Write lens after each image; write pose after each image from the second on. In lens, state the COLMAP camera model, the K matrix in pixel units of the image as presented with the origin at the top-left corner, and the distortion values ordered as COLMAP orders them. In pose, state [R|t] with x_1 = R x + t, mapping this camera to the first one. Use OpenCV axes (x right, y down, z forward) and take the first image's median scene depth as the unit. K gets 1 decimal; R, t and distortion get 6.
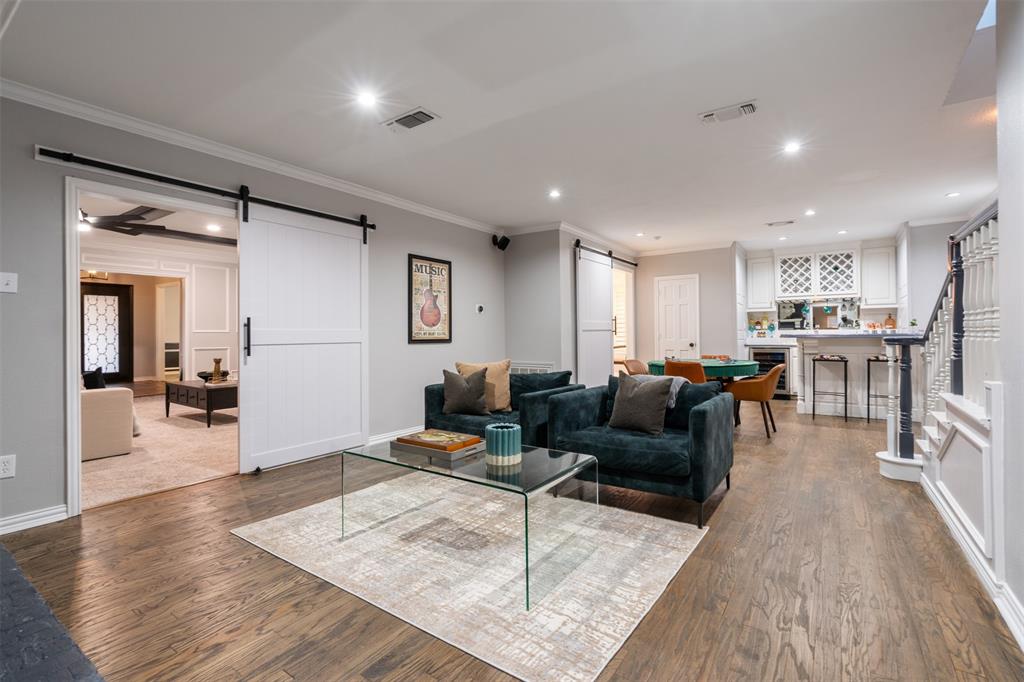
lens RADIAL K [[468.4, 0, 514.5], [0, 468.4, 332.3], [0, 0, 1]] dist [-0.002224, 0.000748]
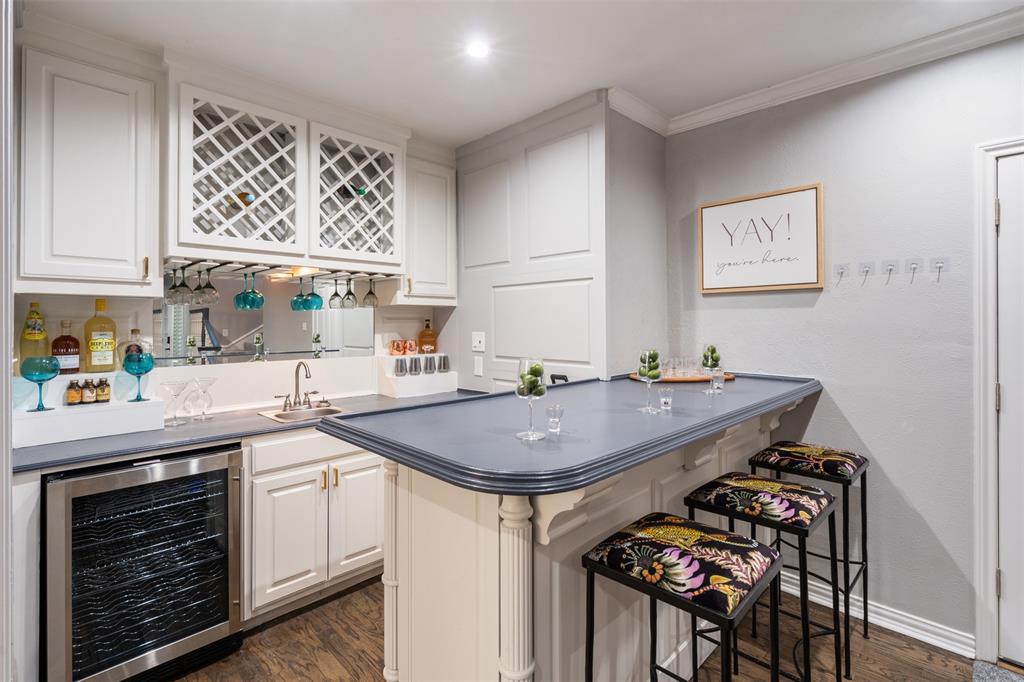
lens RADIAL K [[474.2, 0, 516.5], [0, 474.2, 313.6], [0, 0, 1]] dist [-0.004132, 0.000692]
pose [[0.176622, 0.021339, 0.984047, 0.766872], [-0.004169, 0.999772, -0.020931, -0.072367], [-0.984270, -0.000405, 0.176671, 1.734238]]
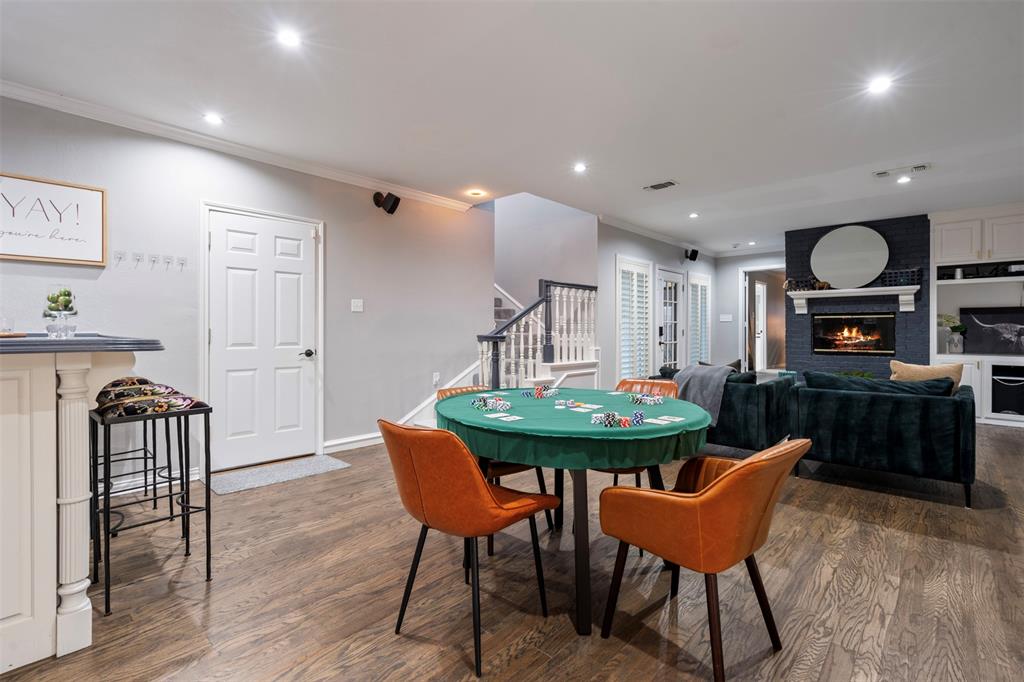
lens RADIAL K [[468.4, 0, 514.5], [0, 468.4, 332.3], [0, 0, 1]] dist [-0.002224, 0.000748]
pose [[-0.988667, 0.003879, 0.150076, 0.589970], [0.003758, 0.999992, -0.001093, 0.006488], [-0.150079, -0.000516, -0.988674, 2.199805]]
